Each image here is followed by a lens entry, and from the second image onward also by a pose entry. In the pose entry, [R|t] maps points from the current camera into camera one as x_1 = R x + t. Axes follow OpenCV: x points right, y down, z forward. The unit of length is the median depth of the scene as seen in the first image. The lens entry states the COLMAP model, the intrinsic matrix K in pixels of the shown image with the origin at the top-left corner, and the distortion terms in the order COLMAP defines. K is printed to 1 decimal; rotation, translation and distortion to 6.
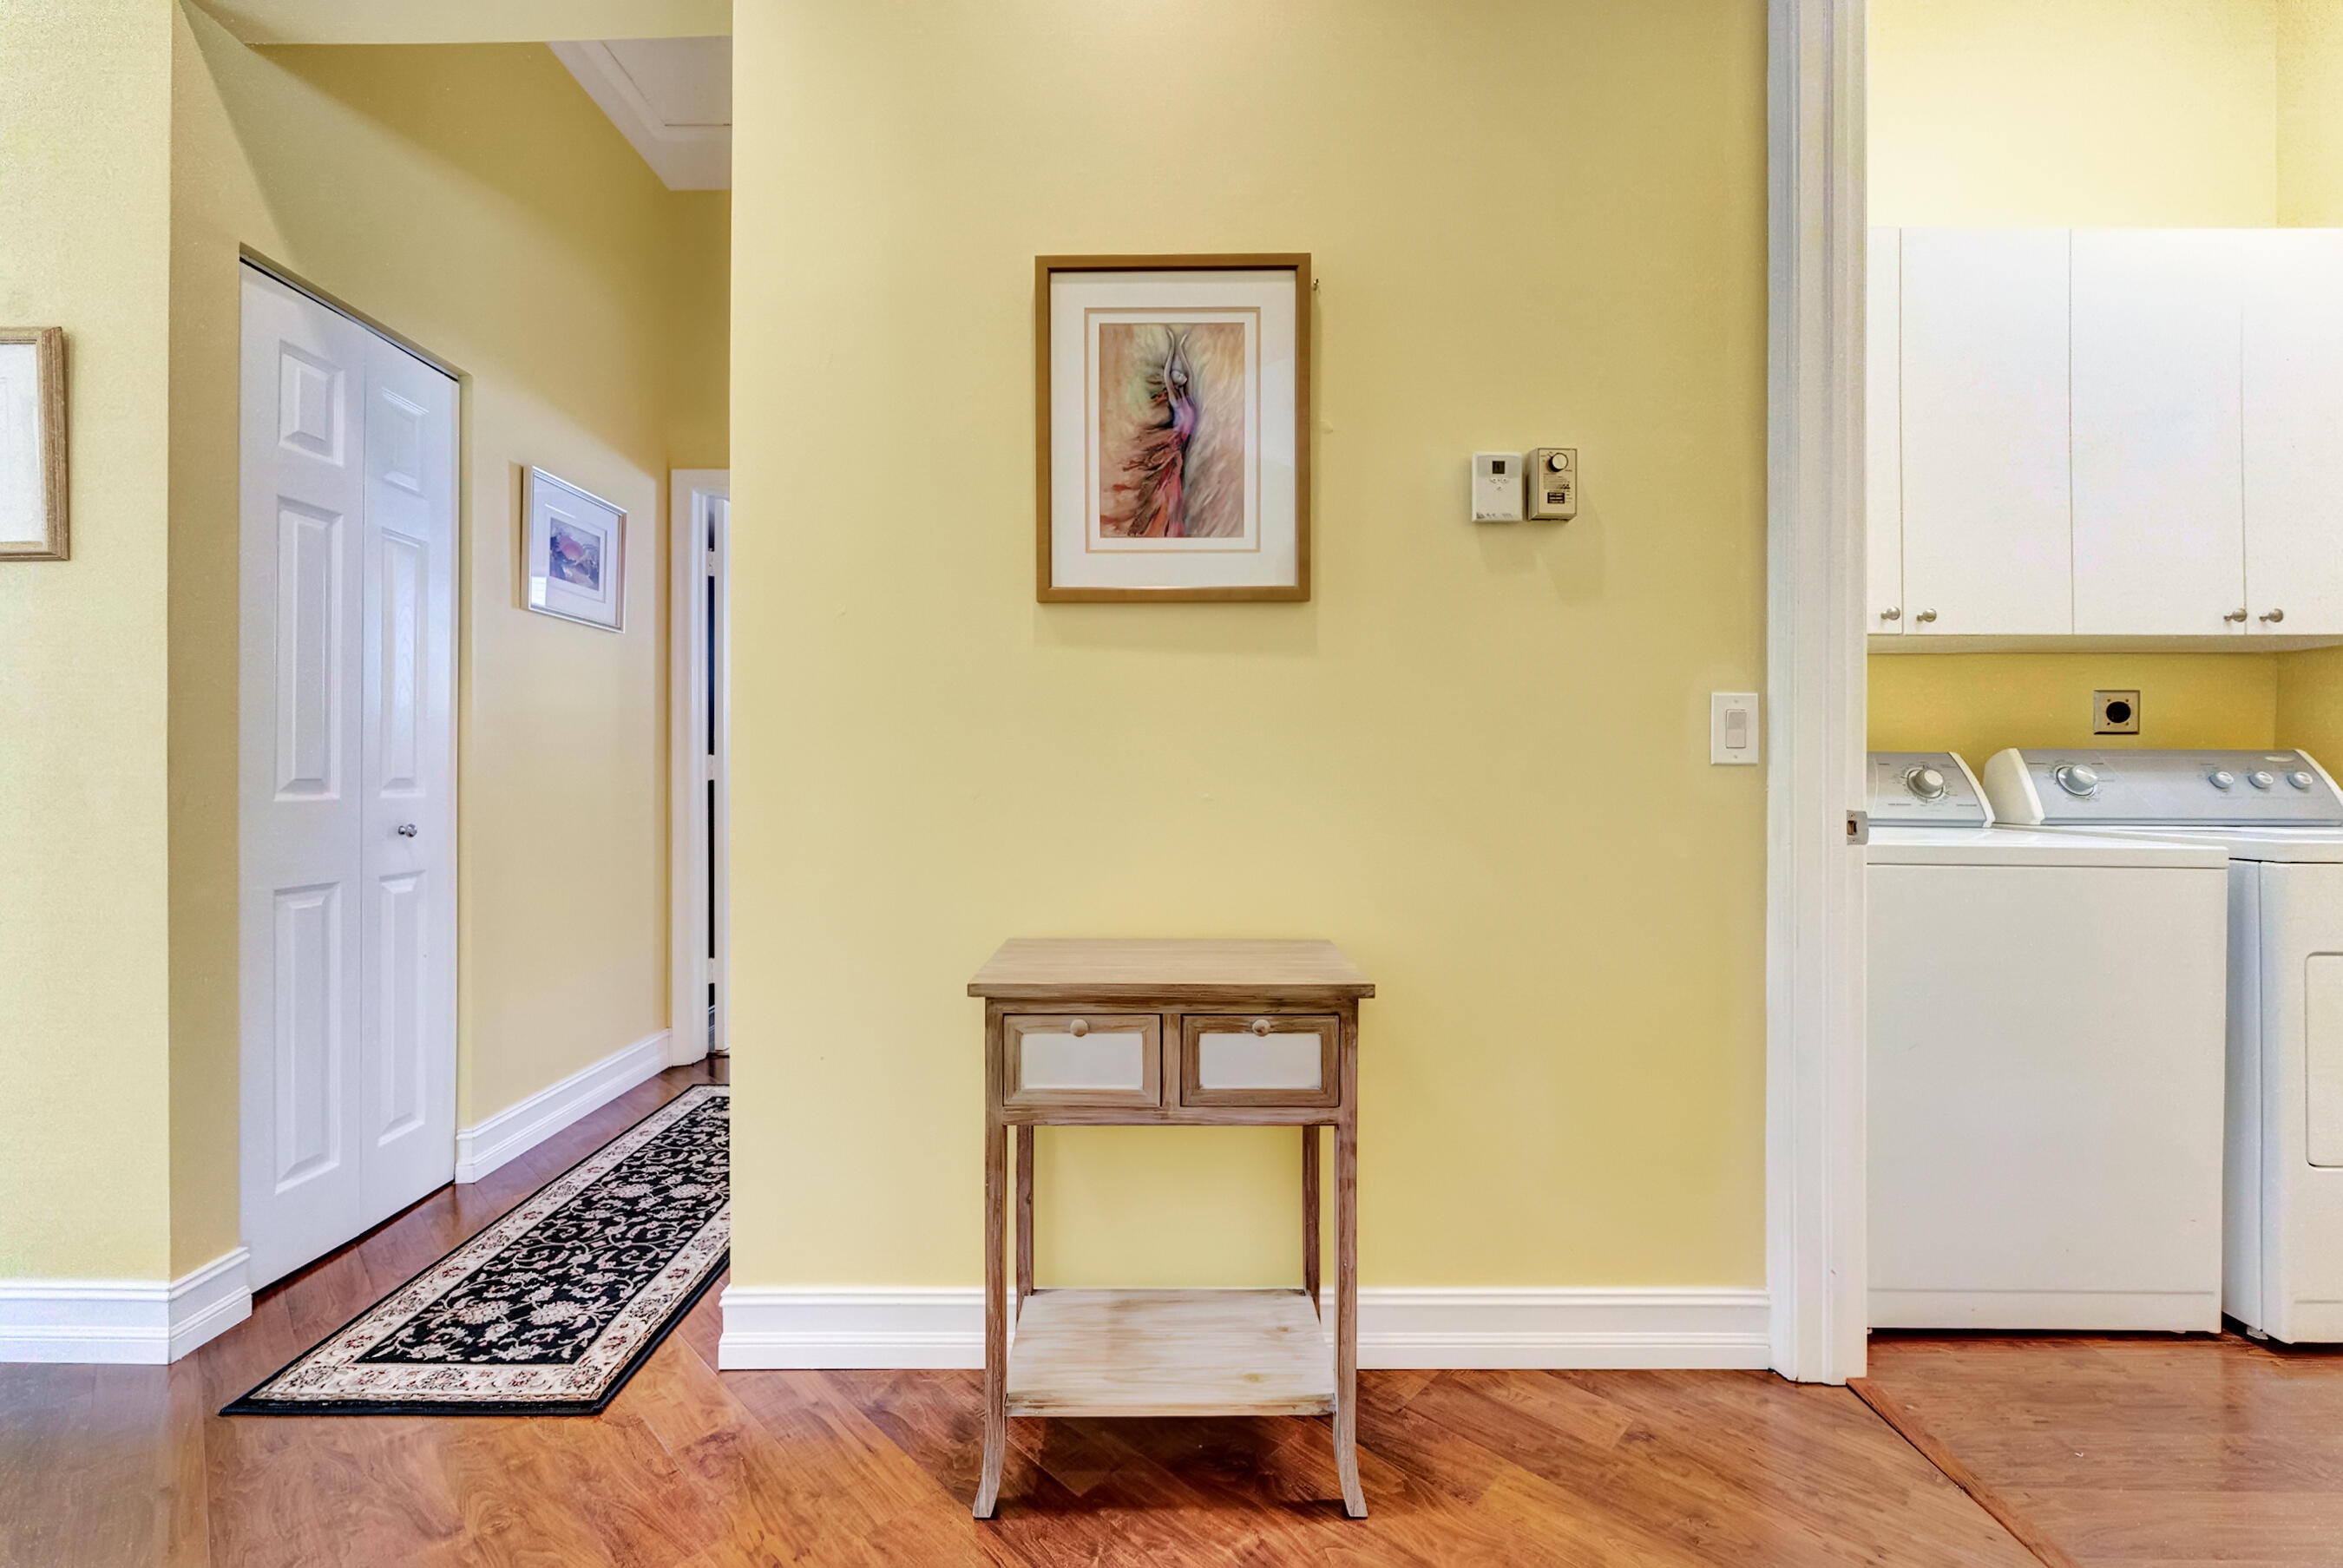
lens RADIAL K [[969.3, 0, 1174.1], [0, 969.3, 776.2], [0, 0, 1]] dist [-0.001397, 0.000142]
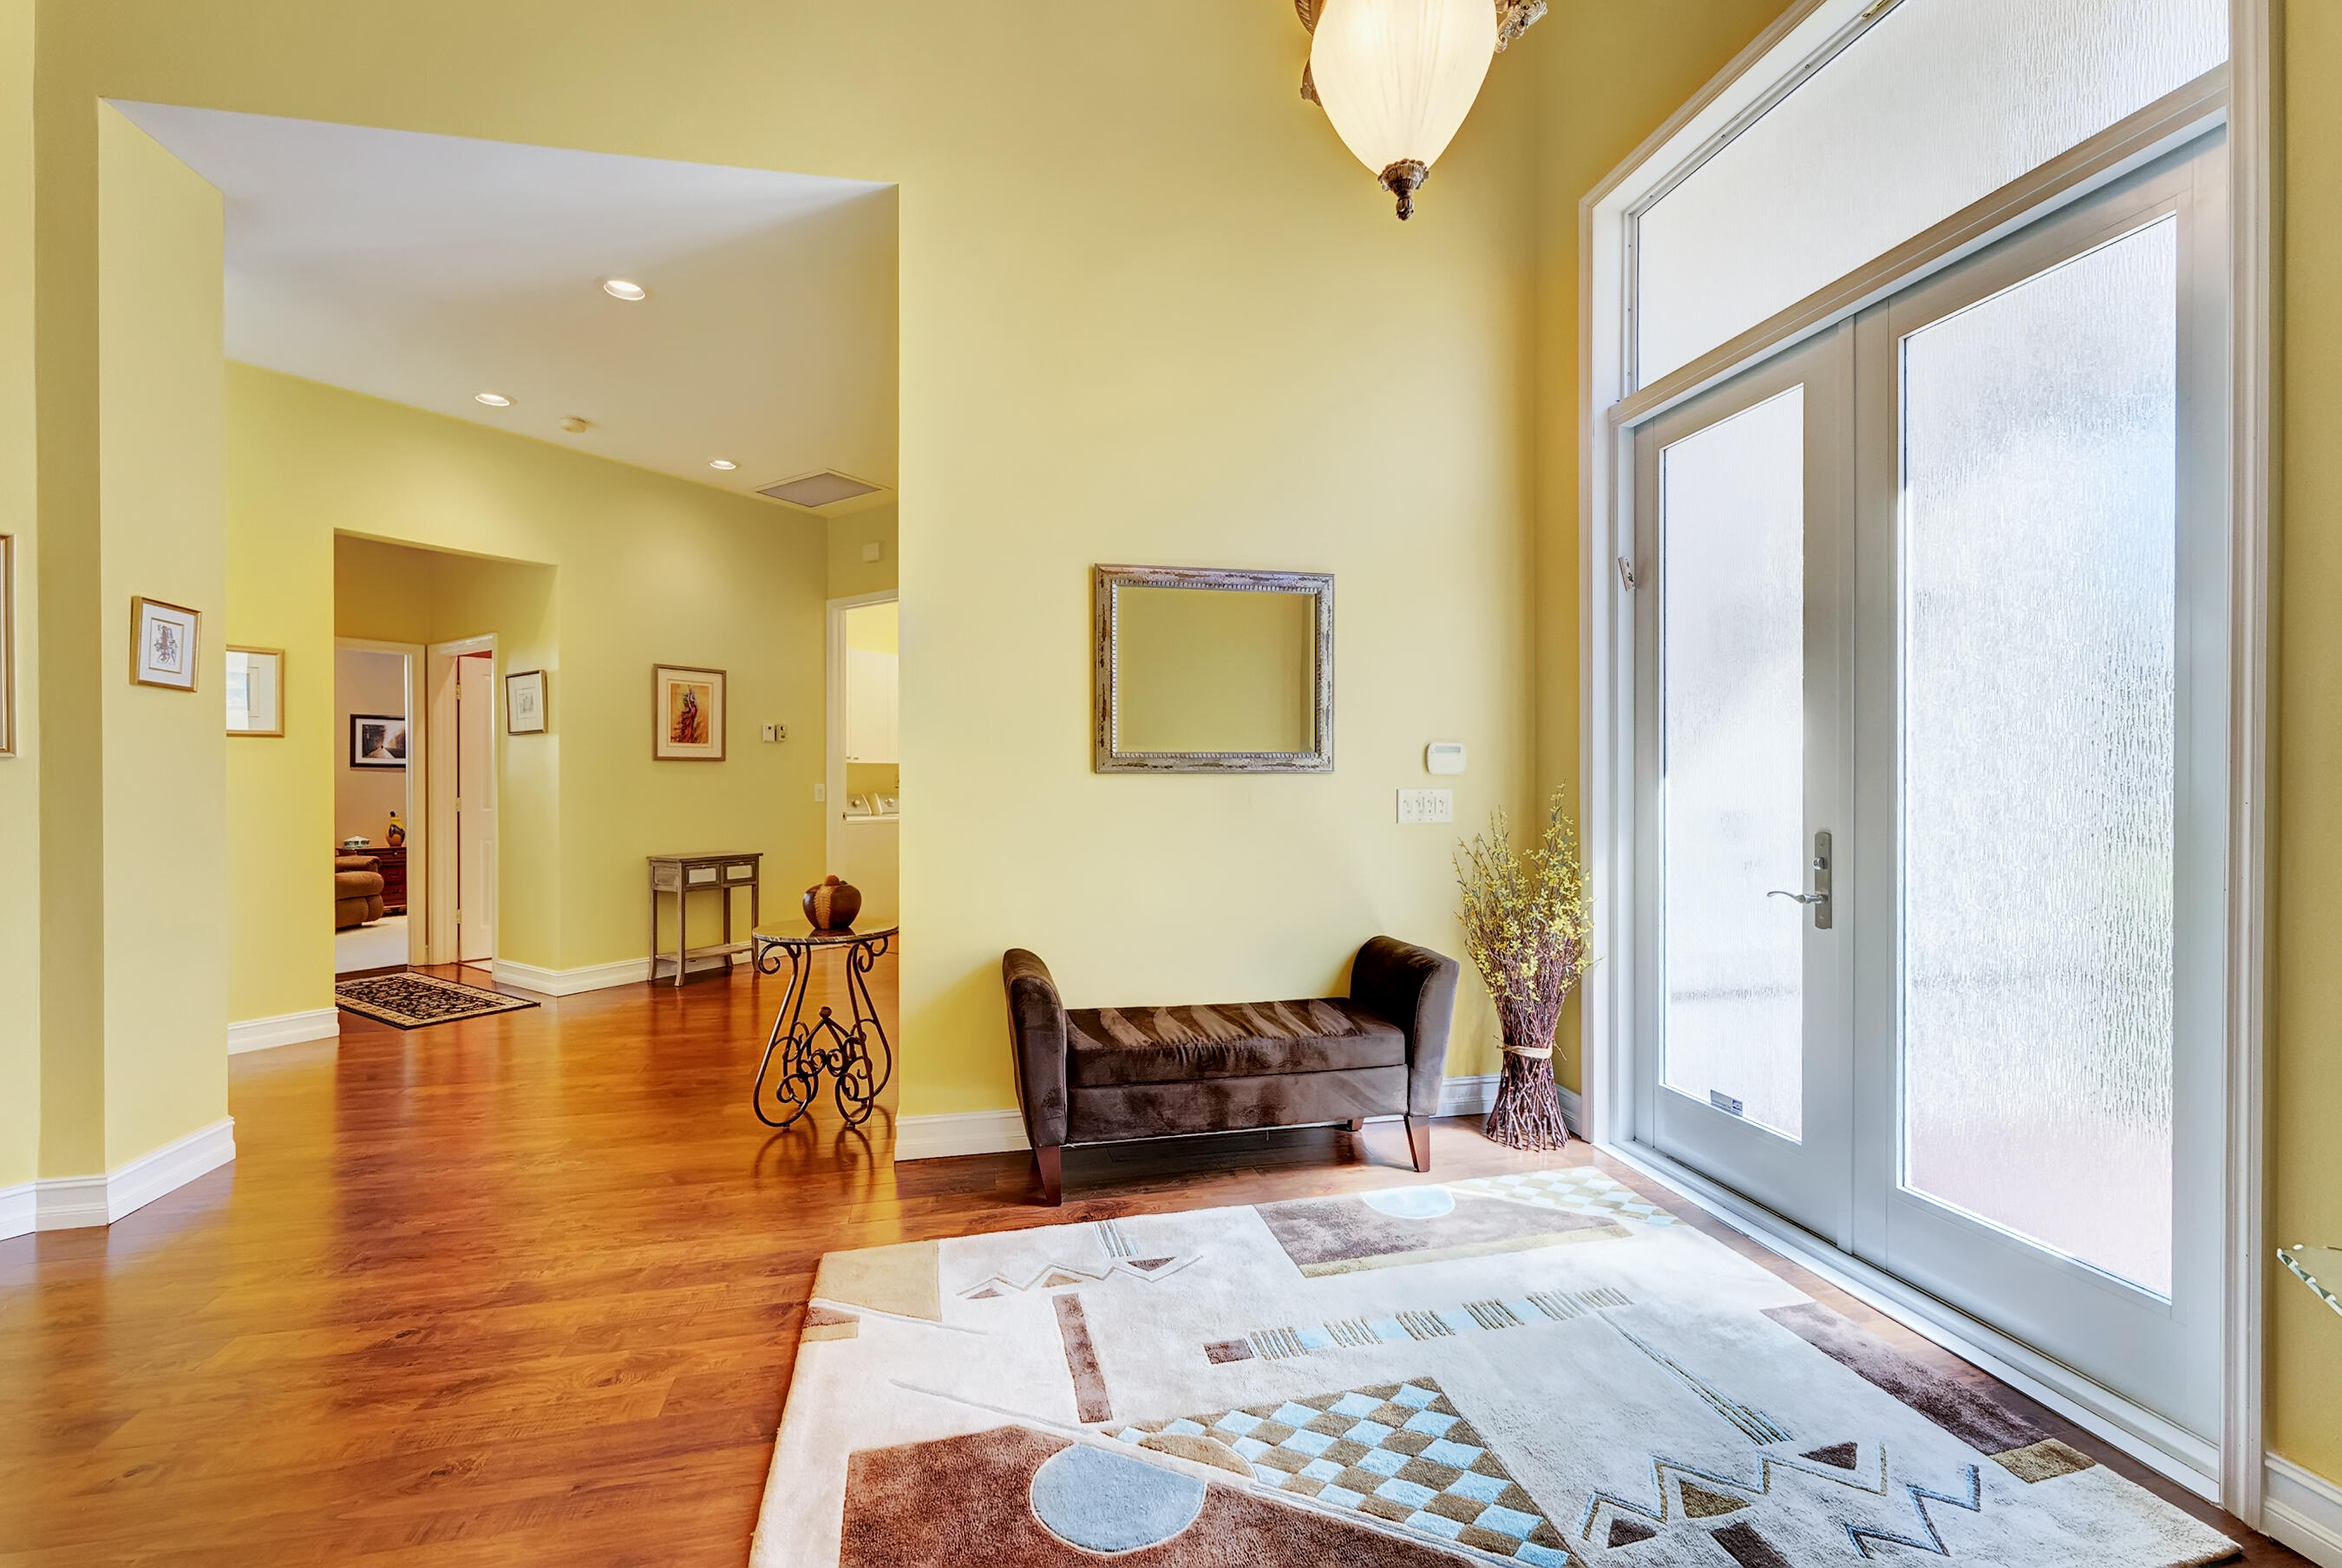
lens RADIAL K [[961.8, 0, 1191.5], [0, 961.8, 765.7], [0, 0, 1]] dist [-0.001615, 0.000382]
pose [[0.524009, 0.011072, 0.851641, -2.103867], [-0.003808, 0.999936, -0.010657, -0.130183], [-0.851704, 0.002341, 0.524017, -2.520050]]
